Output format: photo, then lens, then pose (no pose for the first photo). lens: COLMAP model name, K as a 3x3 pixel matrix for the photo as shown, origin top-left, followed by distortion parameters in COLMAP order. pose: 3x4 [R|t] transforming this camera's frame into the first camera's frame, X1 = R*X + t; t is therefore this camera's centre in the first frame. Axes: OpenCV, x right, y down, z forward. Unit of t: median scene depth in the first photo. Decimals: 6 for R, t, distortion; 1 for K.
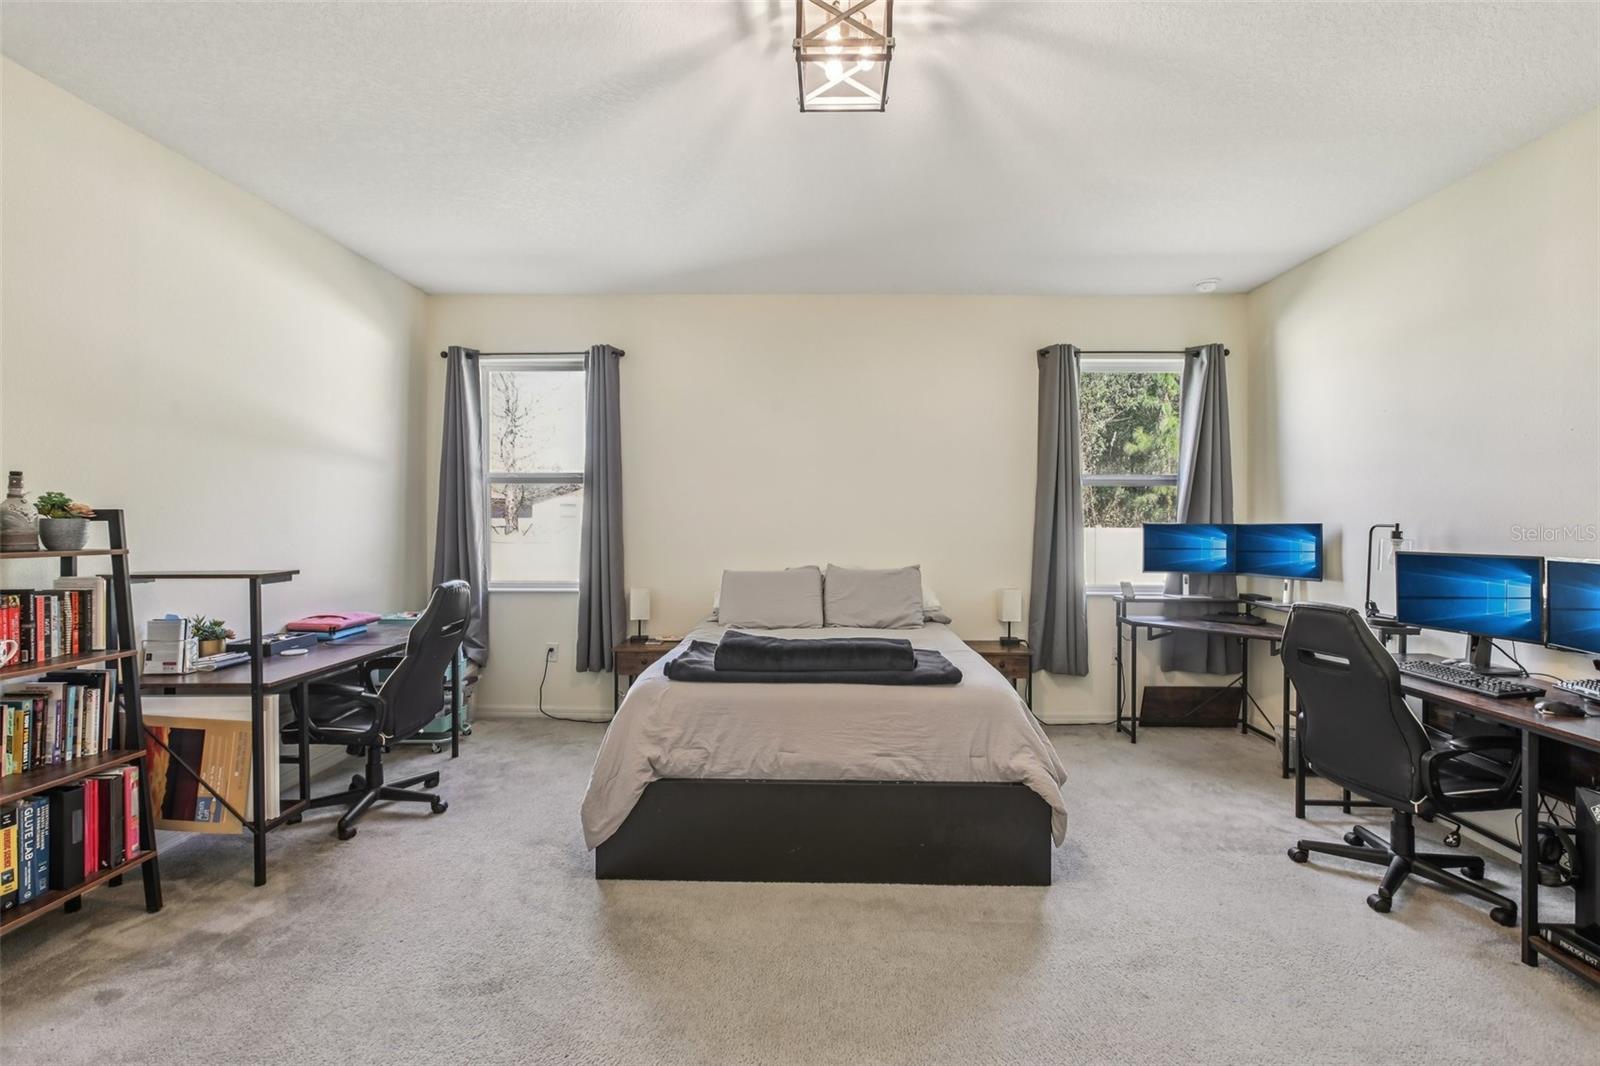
lens RADIAL K [[710.5, 0, 807.9], [0, 710.5, 519.5], [0, 0, 1]] dist [-0.000477, 0.006285]
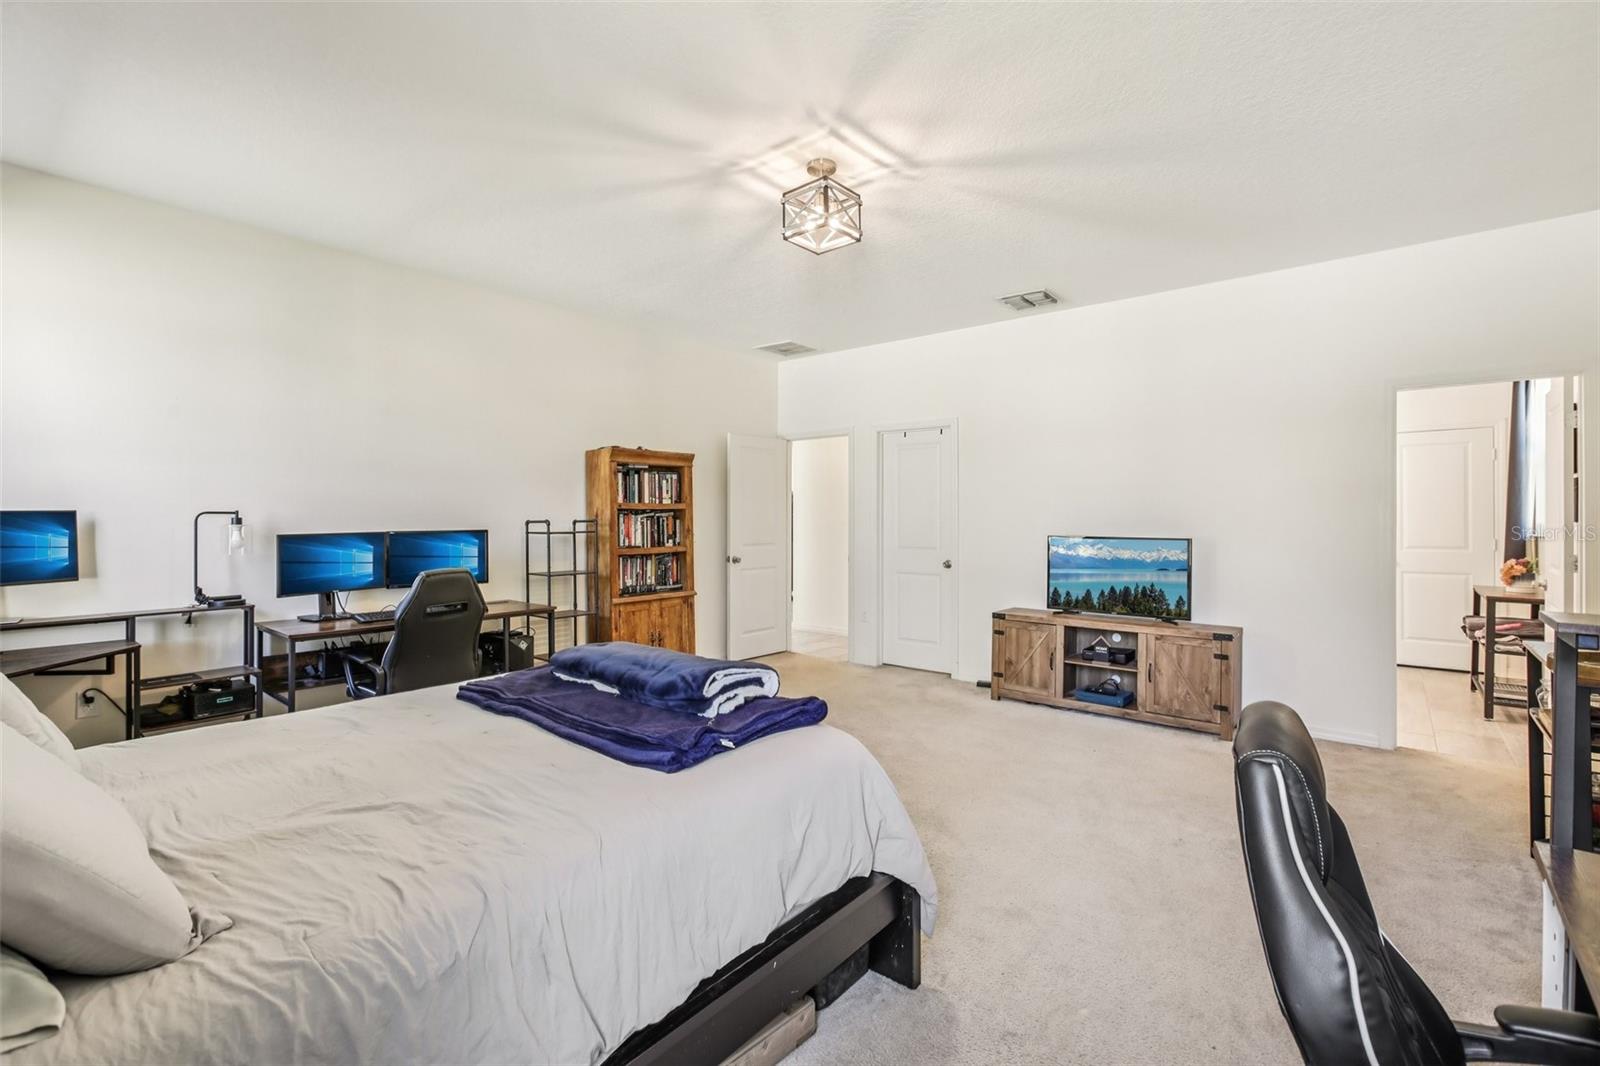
lens RADIAL K [[710.5, 0, 807.9], [0, 710.5, 519.5], [0, 0, 1]] dist [-0.000477, 0.006285]
pose [[-0.795124, -0.009432, 0.606374, -0.629877], [-0.006435, 0.999954, 0.007115, 0.006683], [-0.606413, 0.001755, -0.795148, 1.599004]]
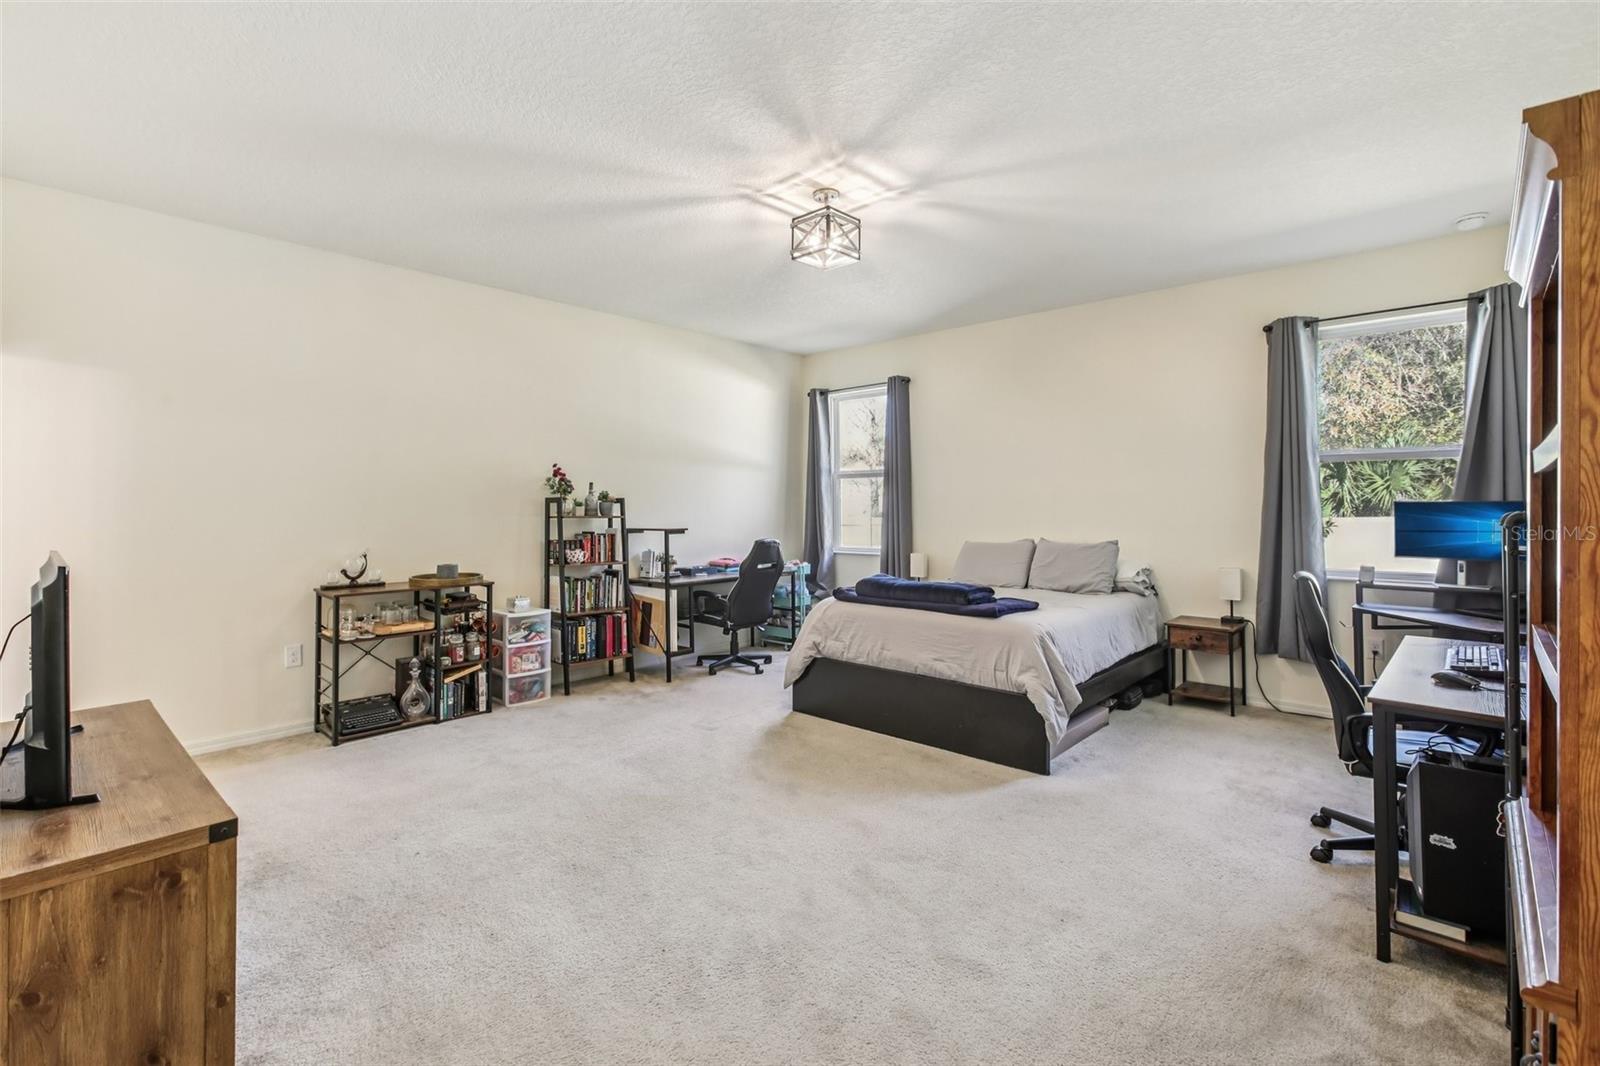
lens RADIAL K [[732.6, 0, 797.9], [0, 732.6, 492.2], [0, 0, 1]] dist [0.003003, 0.000694]
pose [[0.748275, -0.017969, -0.663145, 0.855581], [0.003905, 0.999735, -0.022683, 0.019328], [0.663377, 0.014384, 0.748147, -0.307655]]
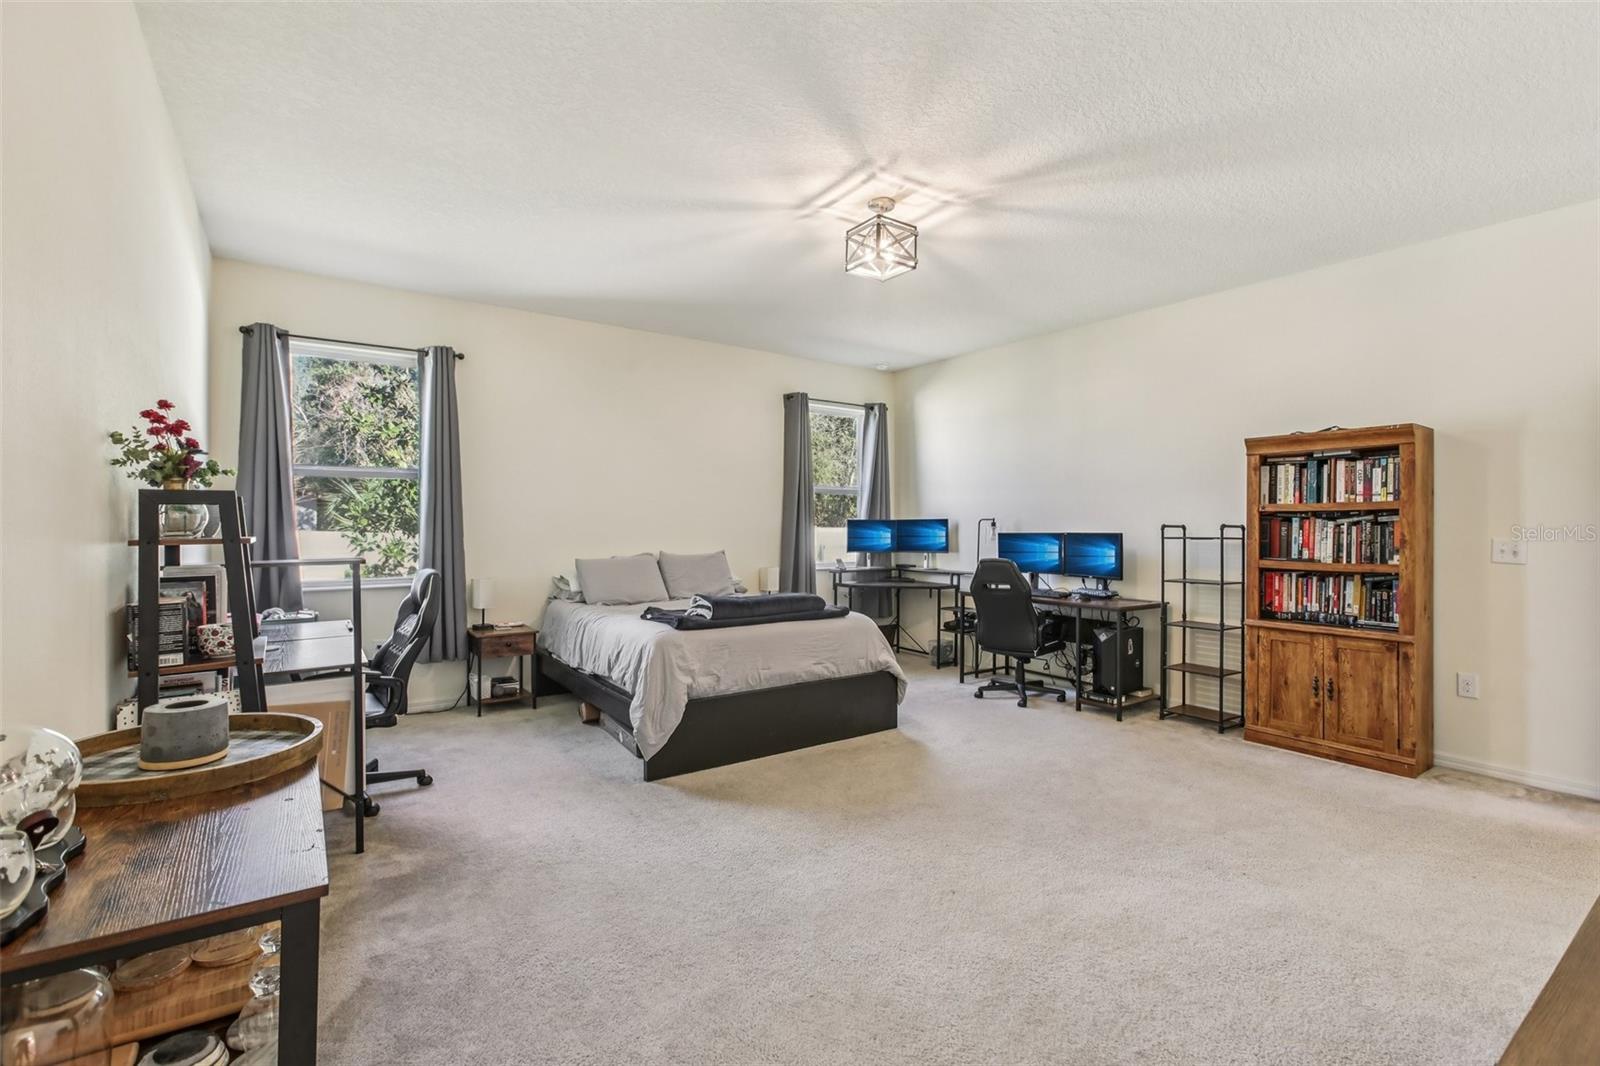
lens RADIAL K [[716.5, 0, 787.4], [0, 716.5, 522.9], [0, 0, 1]] dist [-0.001172, 0.000038]
pose [[0.807795, 0.000029, 0.589464, -0.839474], [-0.000518, 1.000000, 0.000661, 0.019442], [-0.589464, -0.000839, 0.807794, -0.224607]]
